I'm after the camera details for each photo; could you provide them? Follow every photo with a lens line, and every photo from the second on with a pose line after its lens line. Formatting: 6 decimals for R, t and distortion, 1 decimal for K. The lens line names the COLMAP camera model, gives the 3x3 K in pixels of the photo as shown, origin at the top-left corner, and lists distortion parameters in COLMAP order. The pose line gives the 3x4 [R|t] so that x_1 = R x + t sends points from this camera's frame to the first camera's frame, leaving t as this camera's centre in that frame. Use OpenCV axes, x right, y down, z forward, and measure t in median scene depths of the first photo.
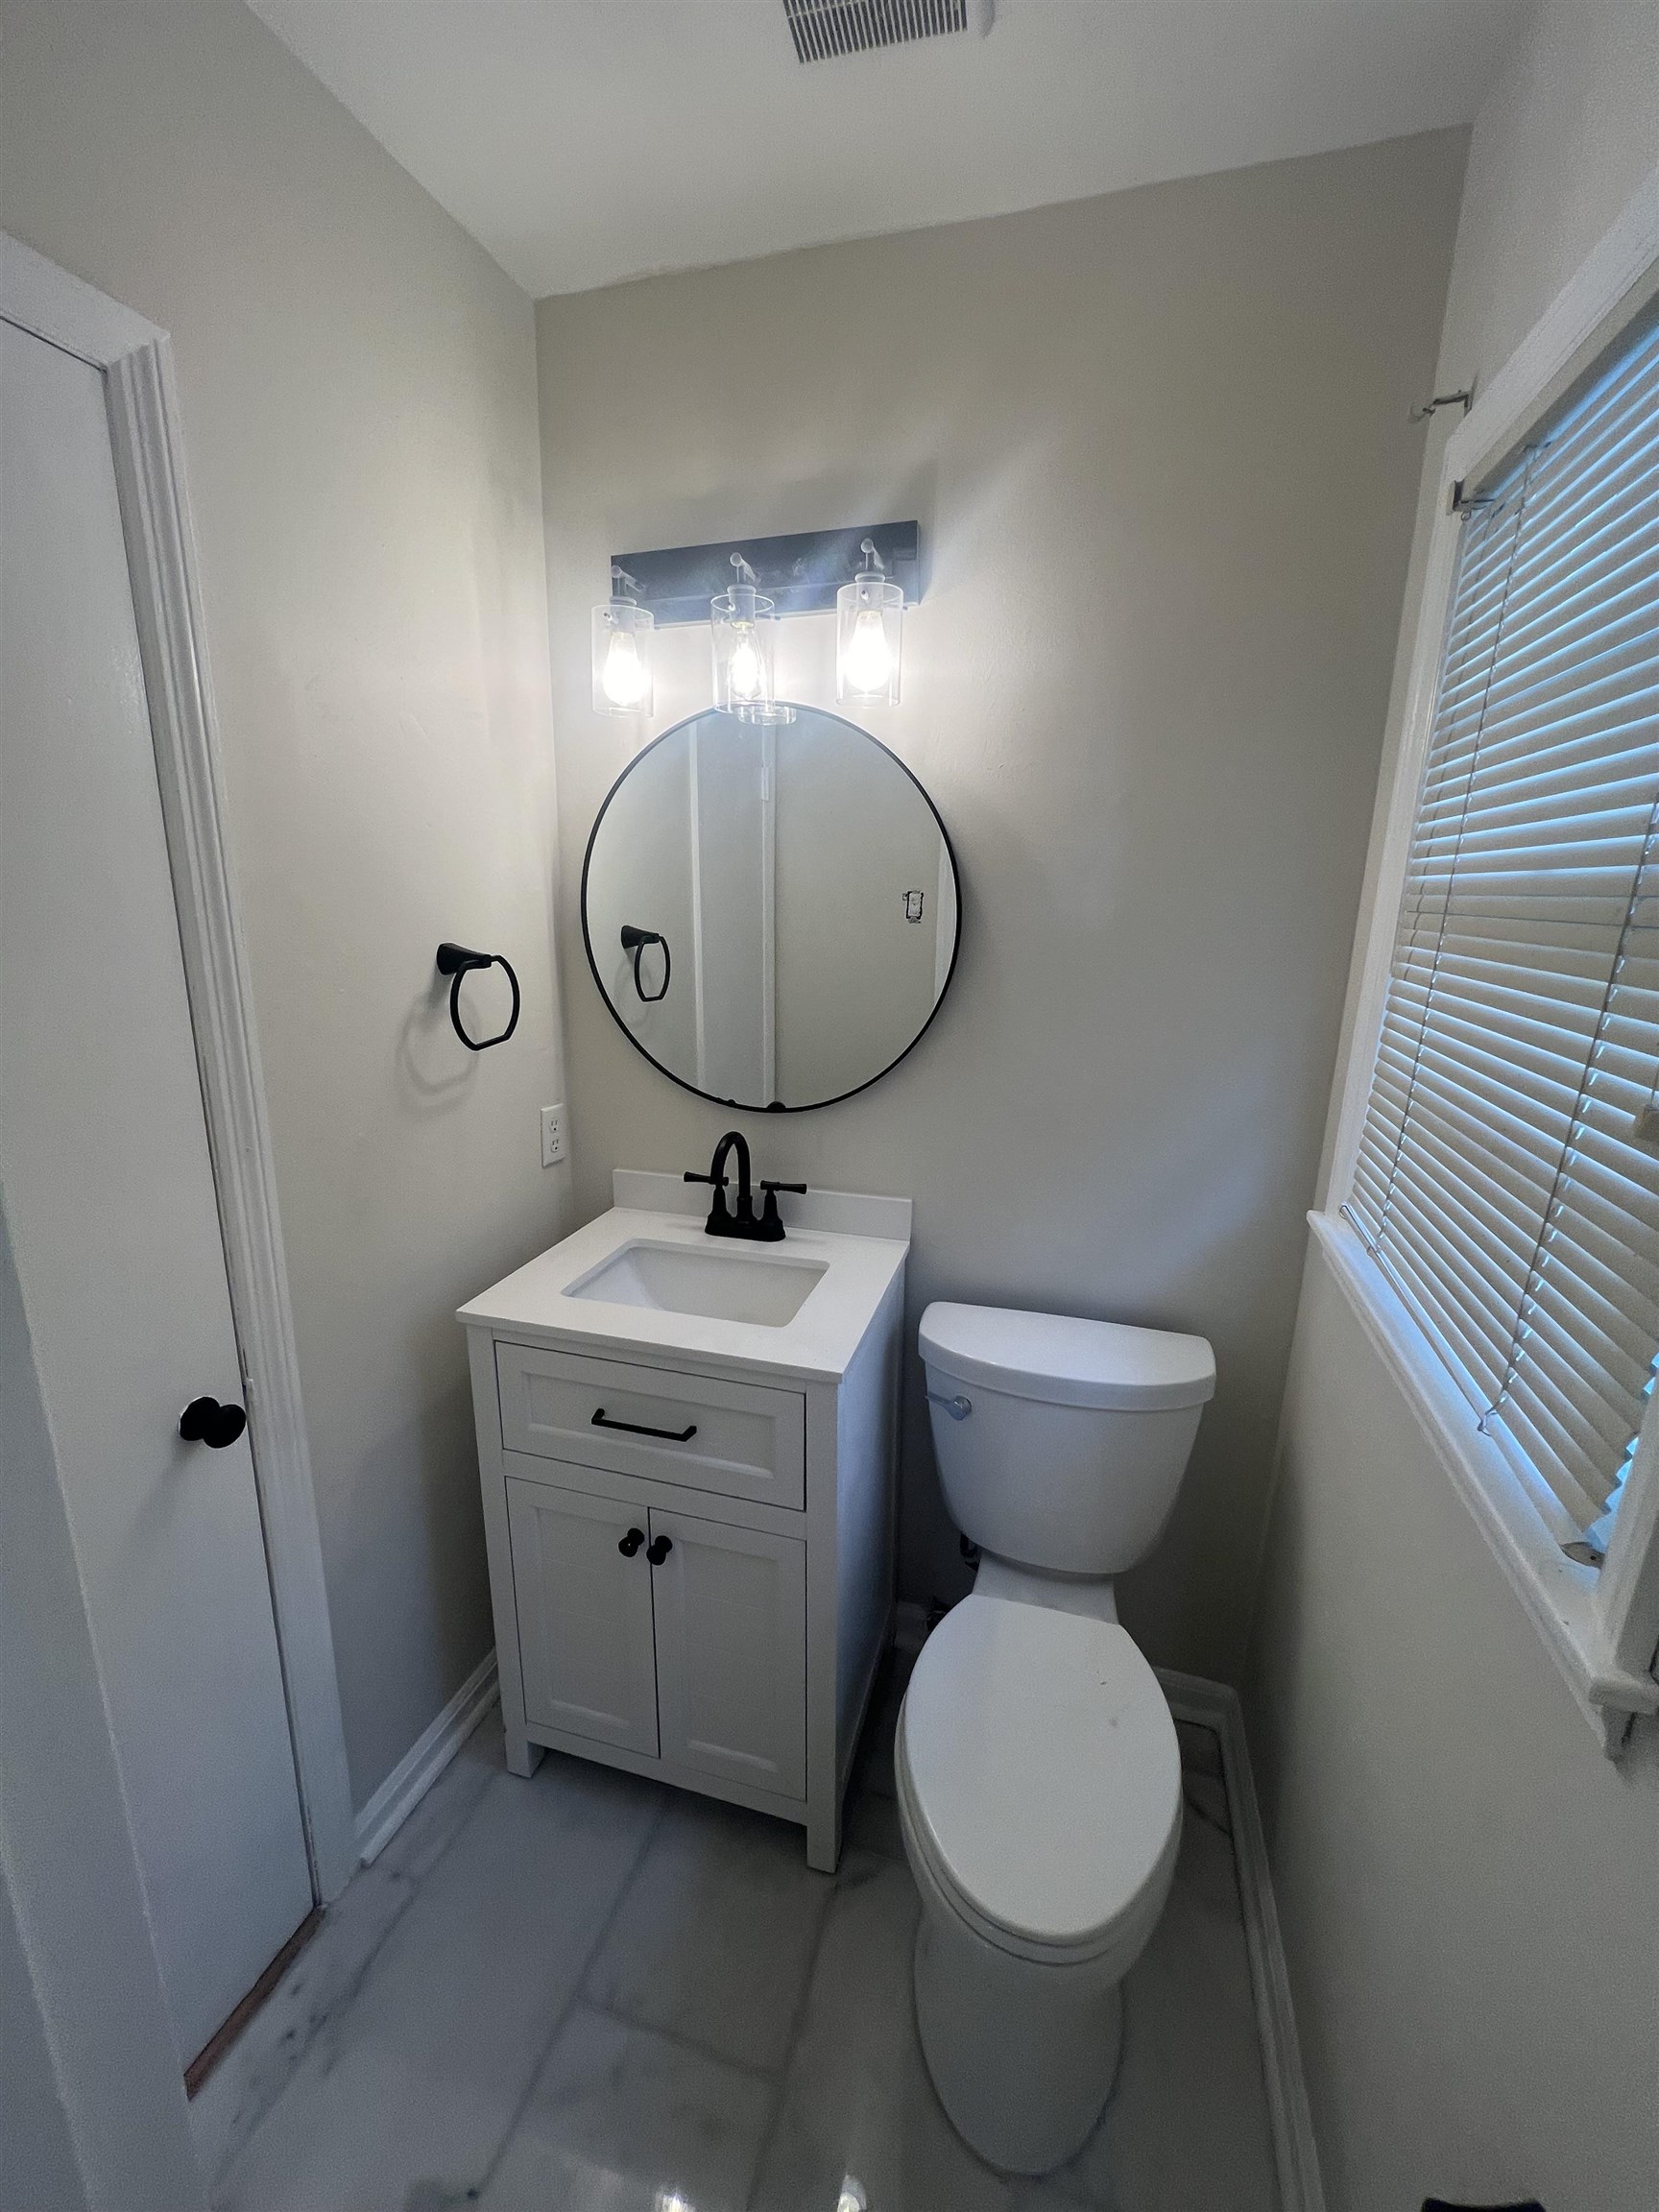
lens RADIAL K [[892.1, 0, 833.2], [0, 892.1, 1096.1], [0, 0, 1]] dist [-0.003854, 0.001405]
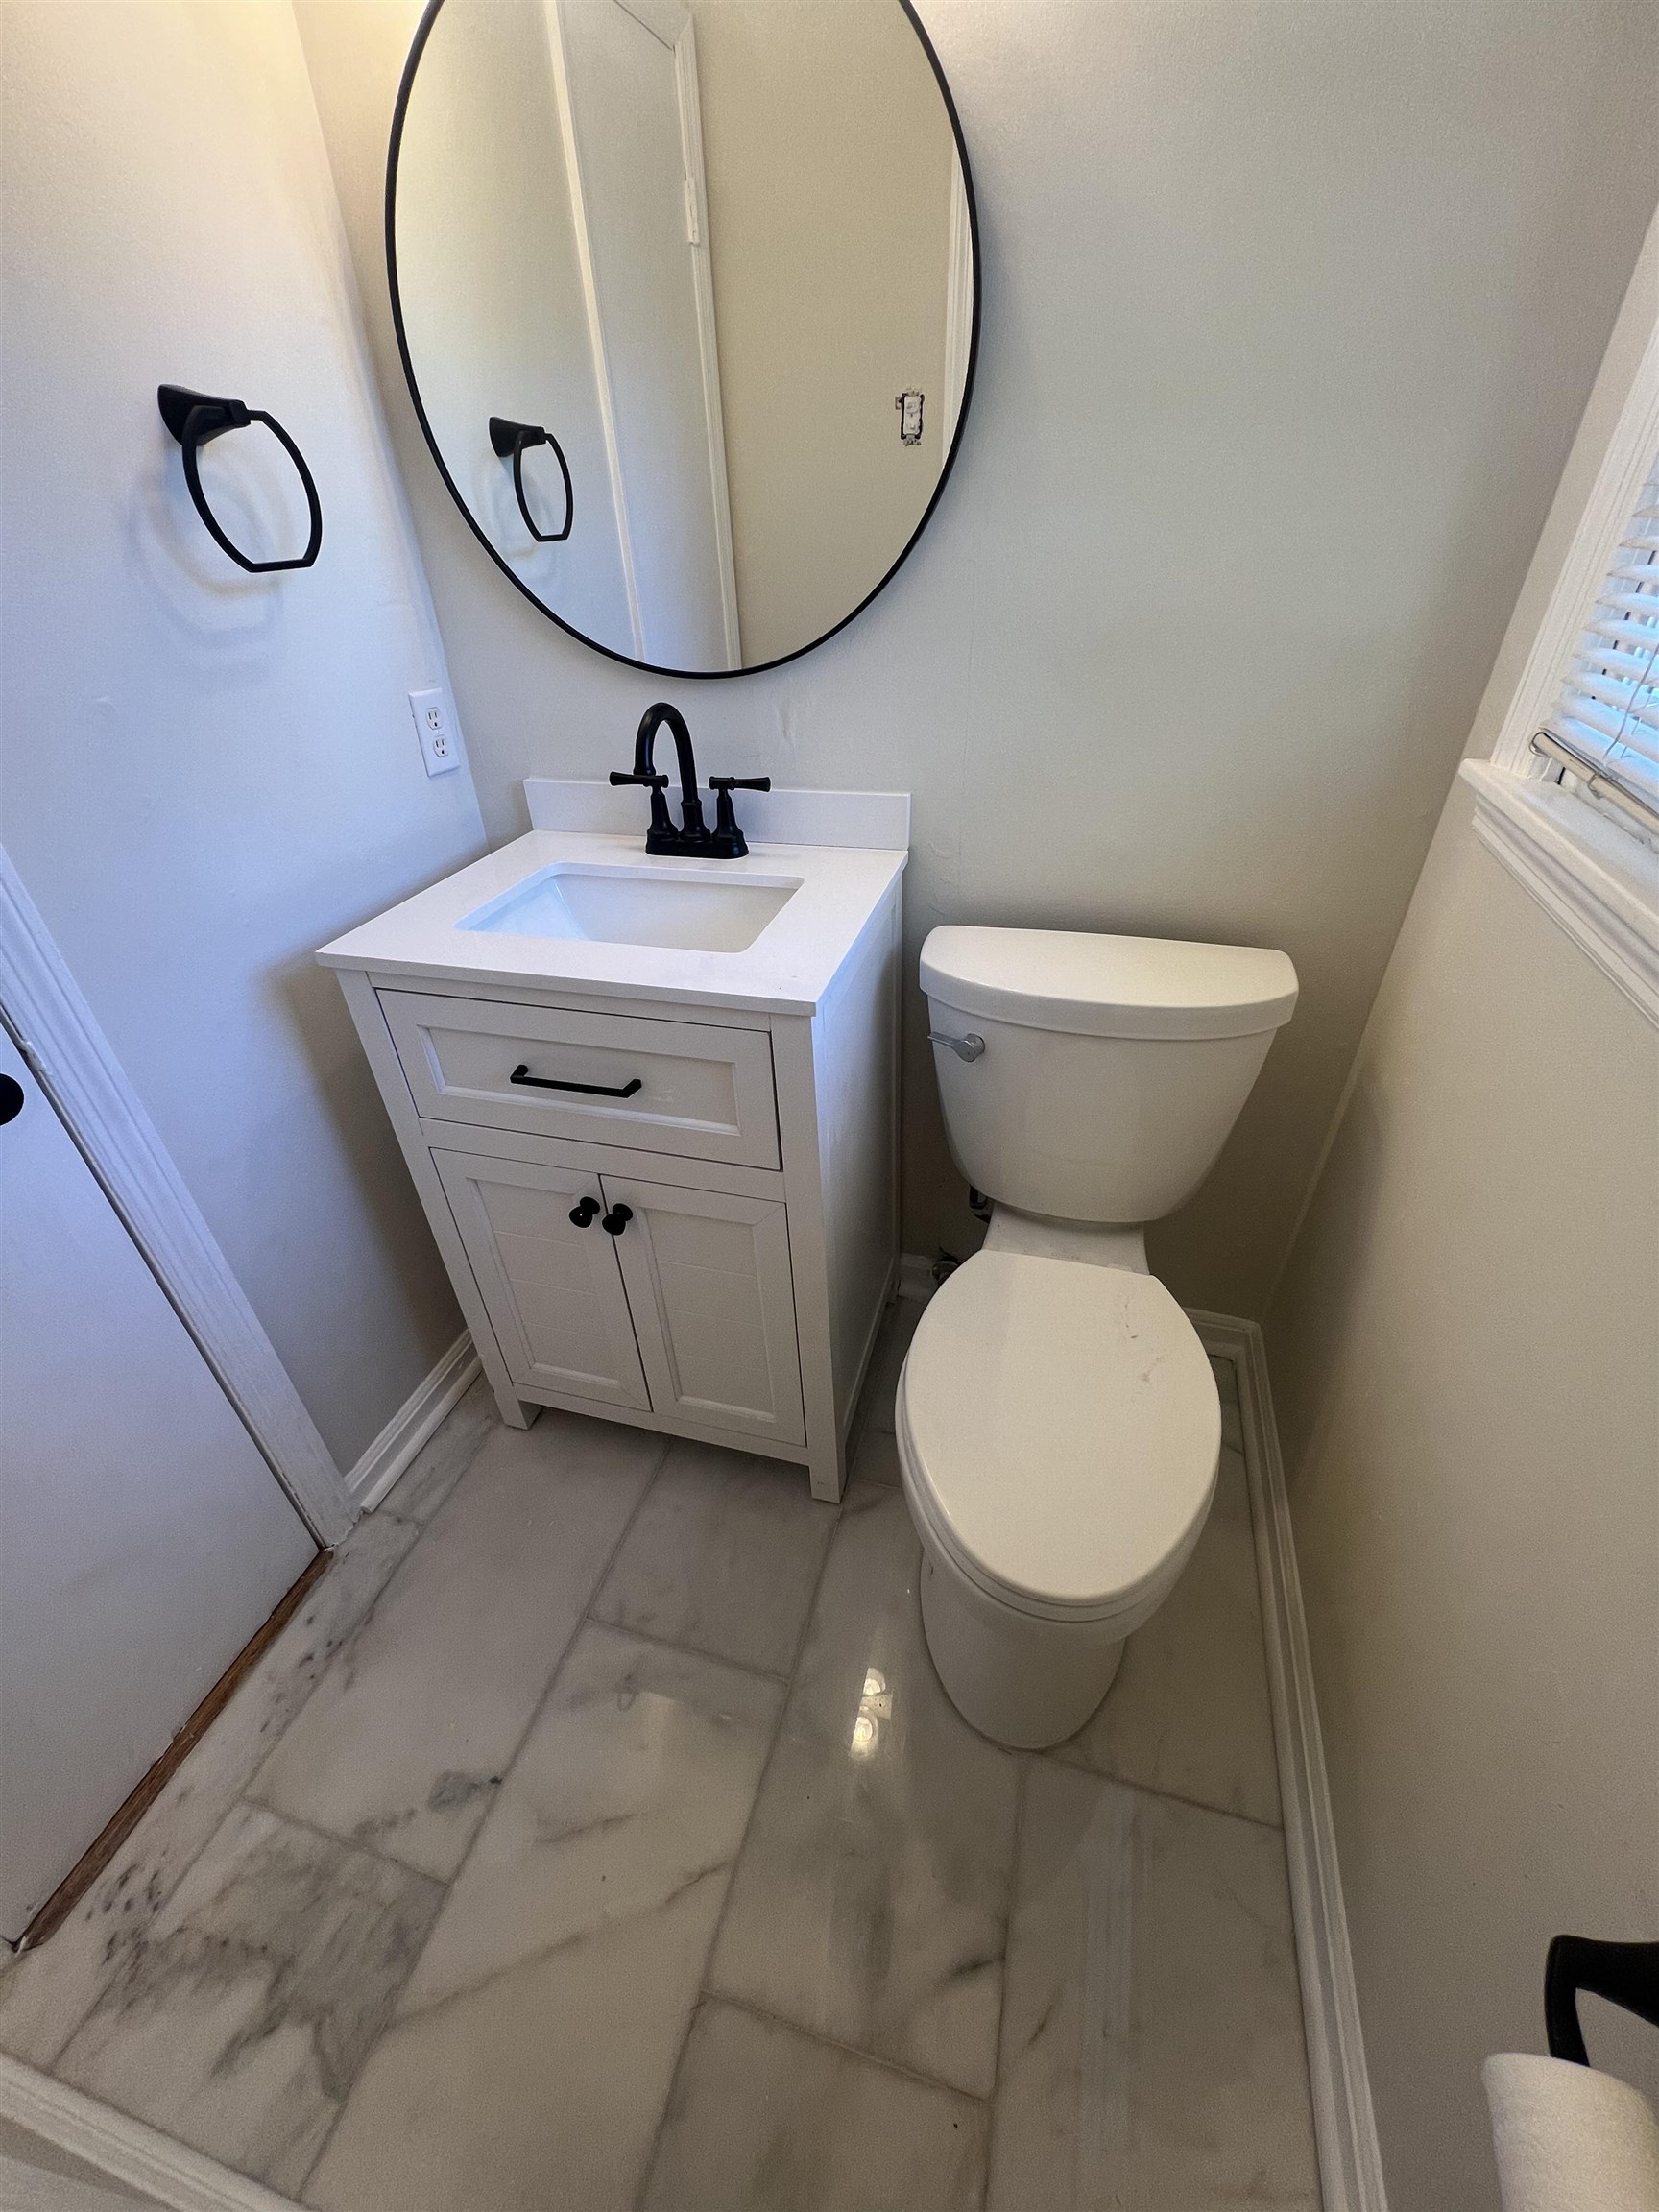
lens RADIAL K [[892.1, 0, 828.9], [0, 892.1, 1097.6], [0, 0, 1]] dist [-0.003854, 0.001405]
pose [[0.998925, -0.041722, -0.020210, 0.028900], [0.046145, 0.936738, 0.346975, 0.110591], [0.004455, -0.347535, 0.937657, 0.234787]]
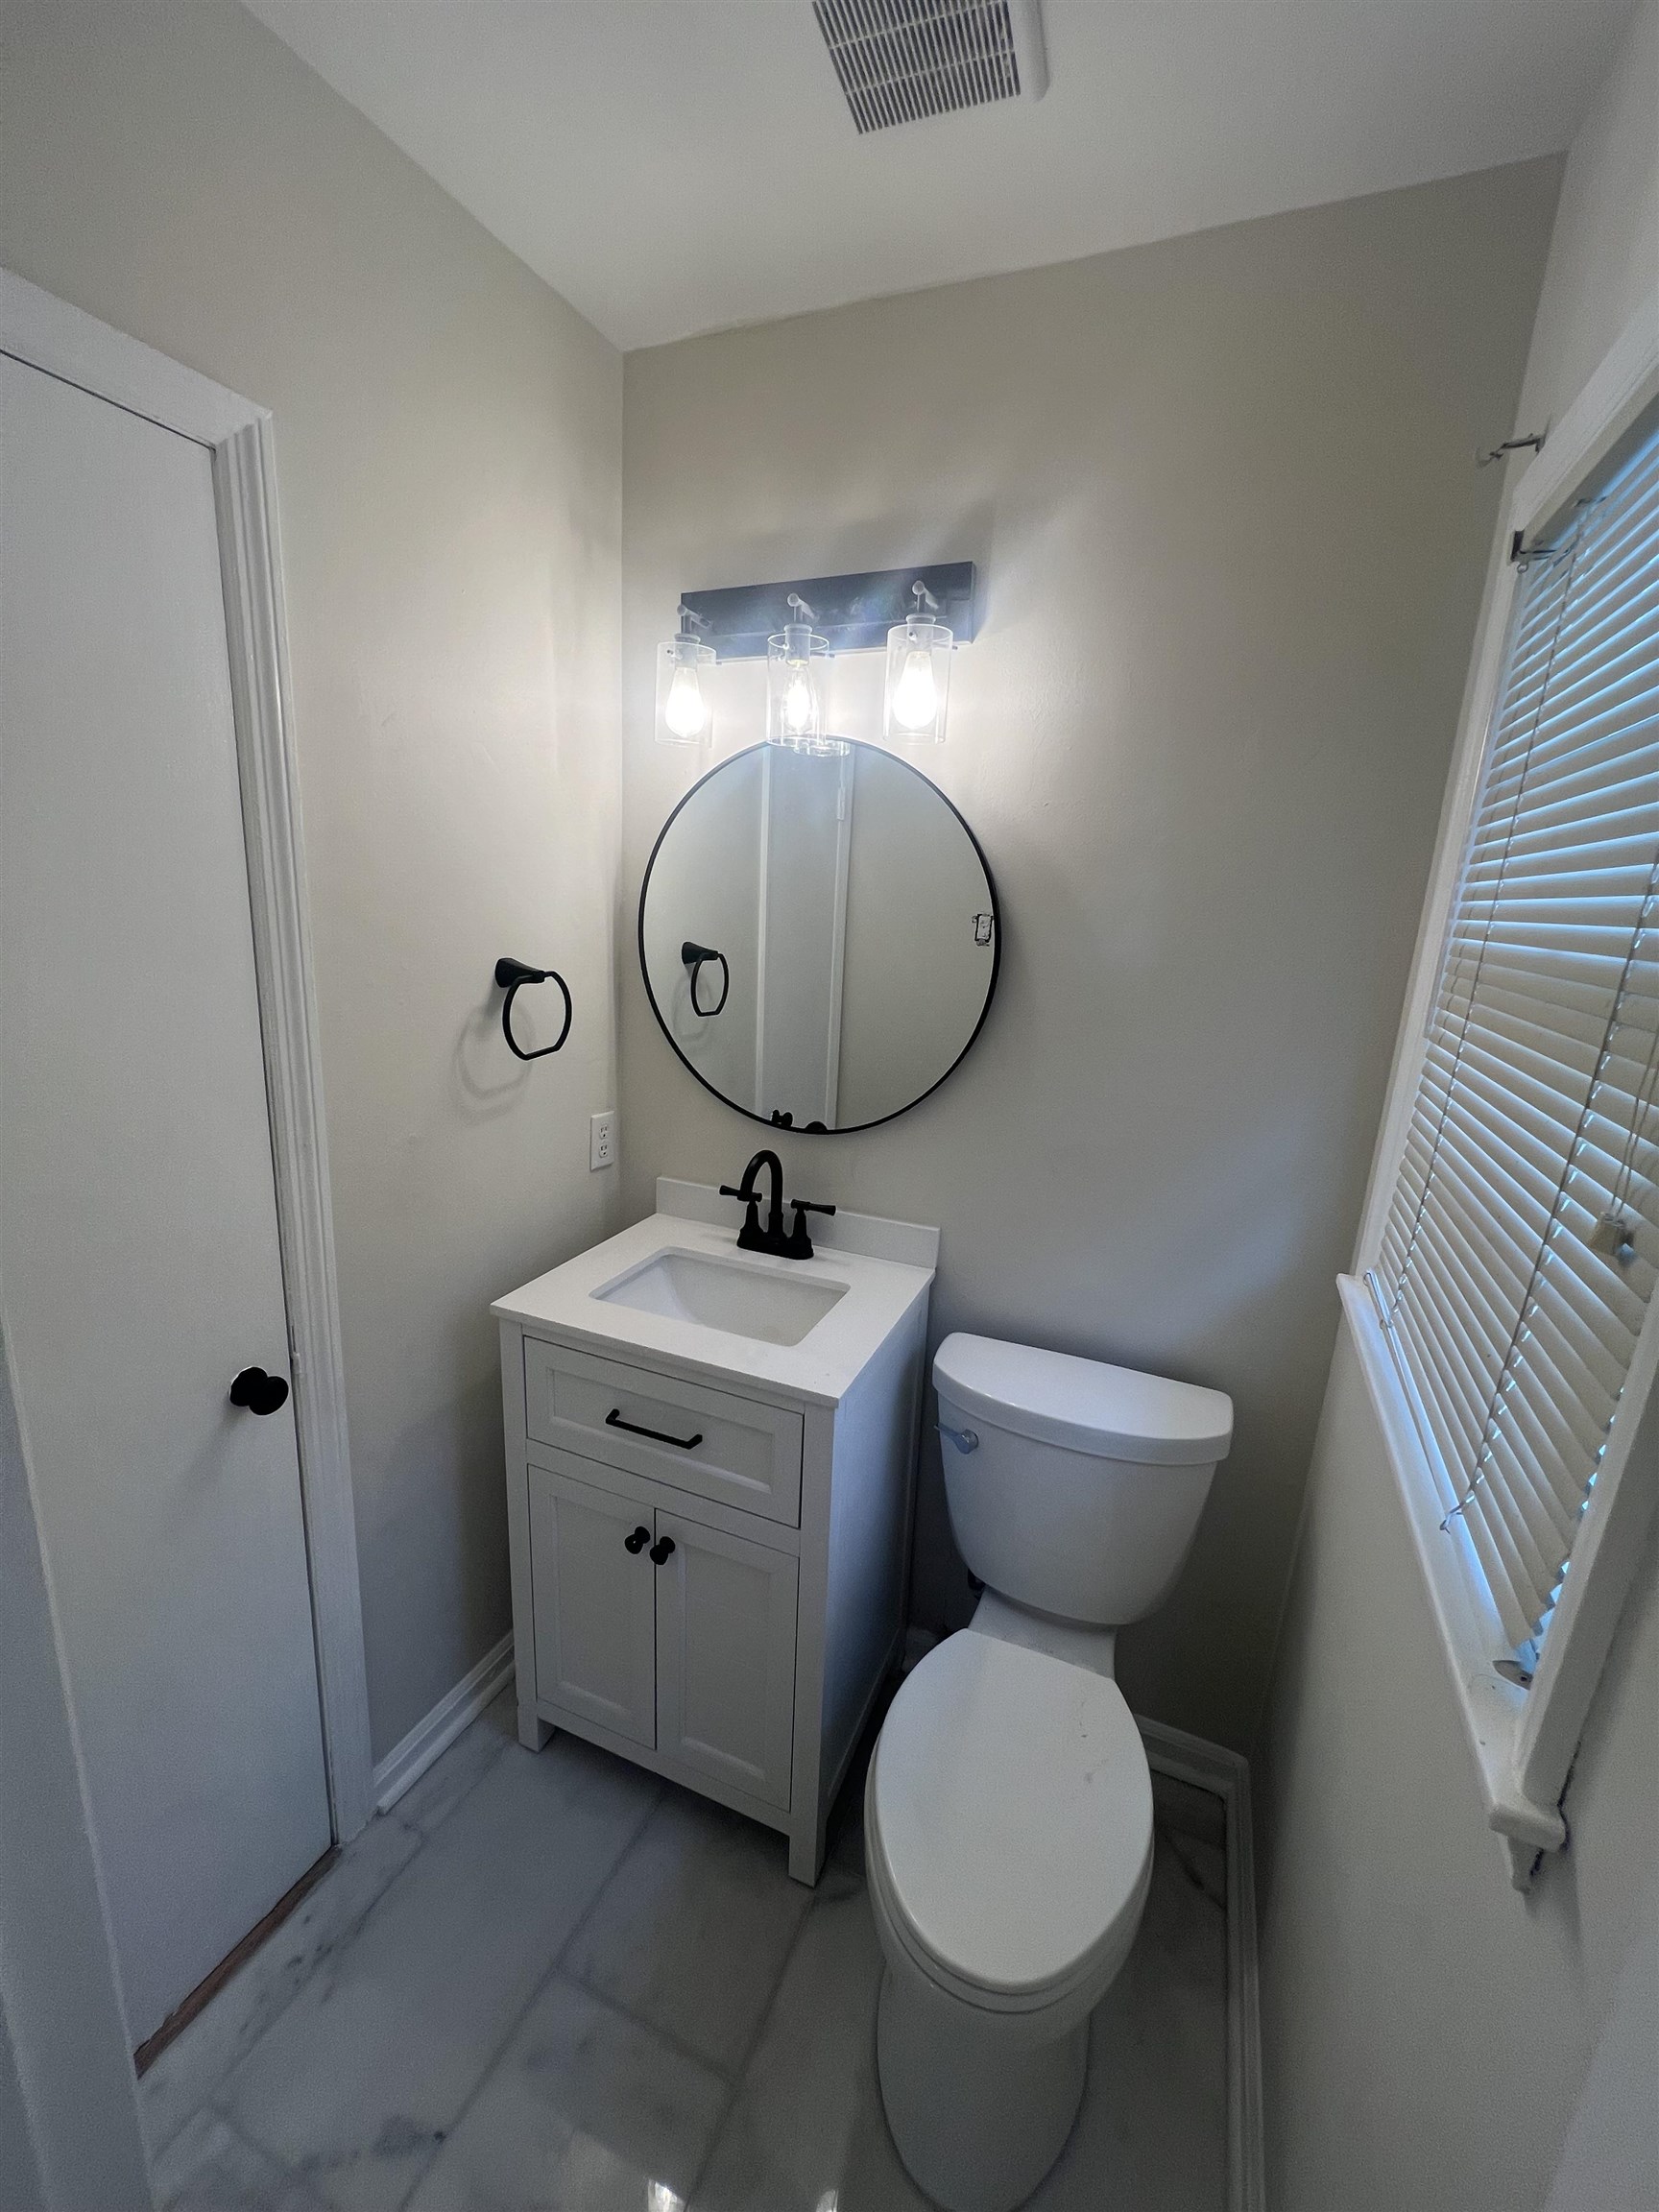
lens RADIAL K [[892.1, 0, 833.2], [0, 892.1, 1096.2], [0, 0, 1]] dist [-0.003854, 0.001405]
pose [[0.992828, 0.058148, -0.104460, 0.078763], [-0.058727, 0.998271, -0.002476, -0.028218], [0.104135, 0.008592, 0.994526, -0.017739]]
